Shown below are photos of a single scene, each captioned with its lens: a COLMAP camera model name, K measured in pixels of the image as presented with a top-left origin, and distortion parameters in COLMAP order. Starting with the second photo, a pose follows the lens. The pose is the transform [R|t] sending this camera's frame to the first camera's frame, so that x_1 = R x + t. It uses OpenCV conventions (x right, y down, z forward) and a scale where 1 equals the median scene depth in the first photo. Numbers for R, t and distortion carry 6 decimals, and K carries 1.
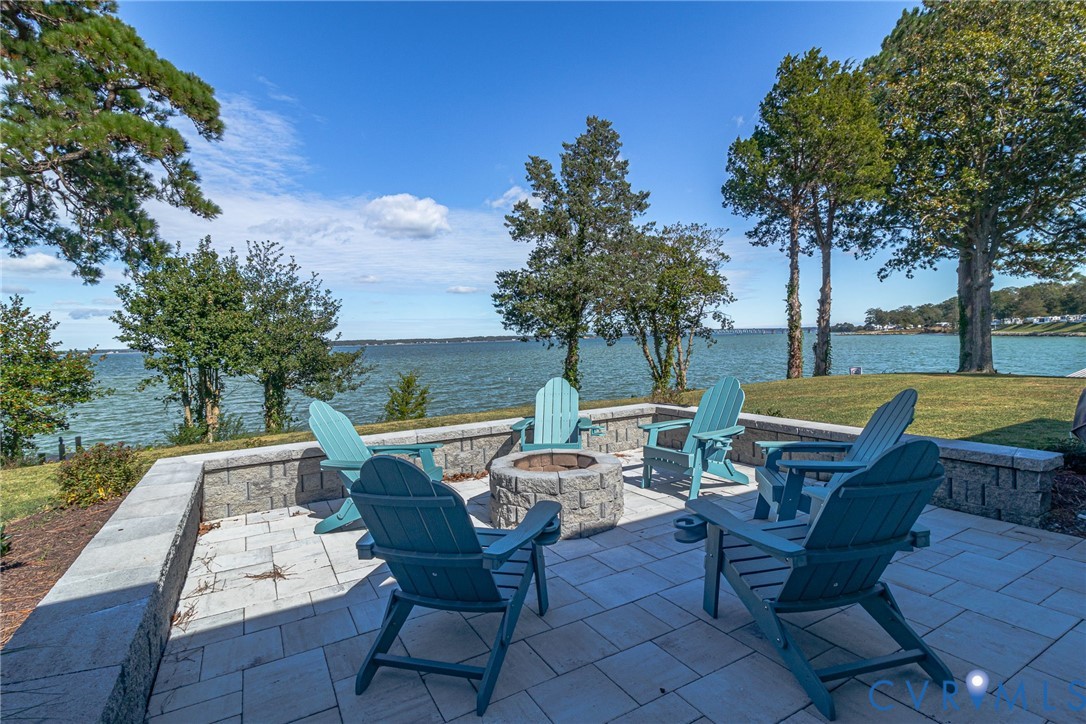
lens RADIAL K [[530.2, 0, 543.0], [0, 530.2, 362.0], [0, 0, 1]] dist [-0.002518, -0.000804]
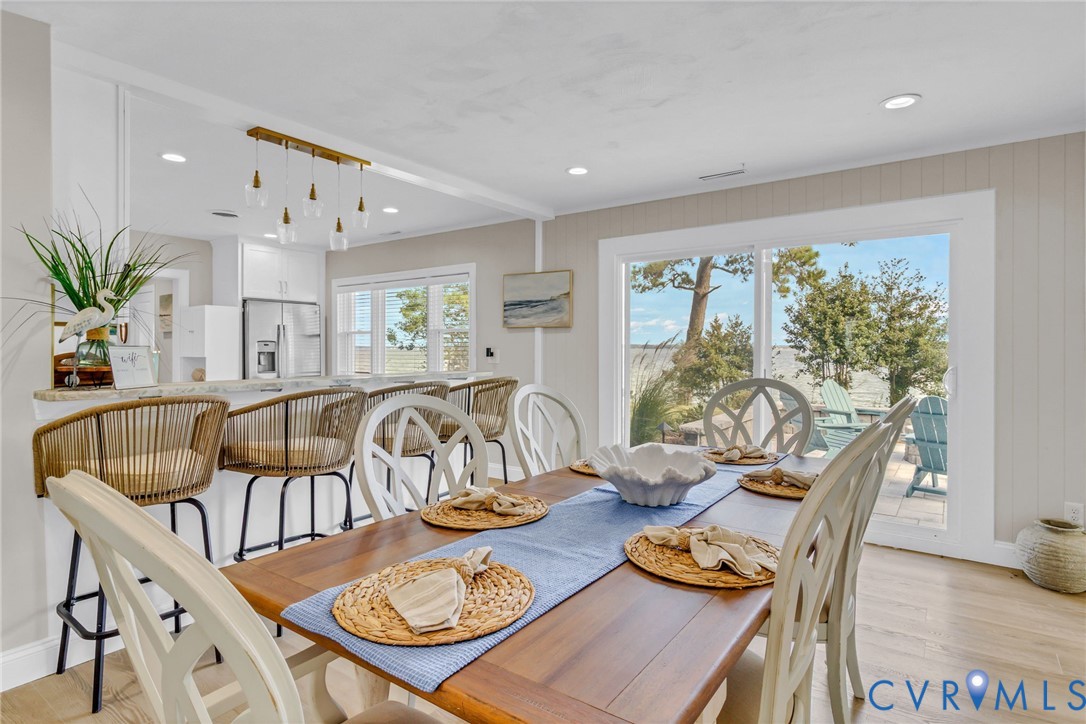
lens RADIAL K [[530.2, 0, 543.0], [0, 530.2, 362.0], [0, 0, 1]] dist [-0.002518, -0.000804]
pose [[0.400479, 0.042204, -0.915334, 0.274613], [-0.031103, 0.998989, 0.032453, -0.011101], [0.915778, 0.015473, 0.401386, -0.210015]]
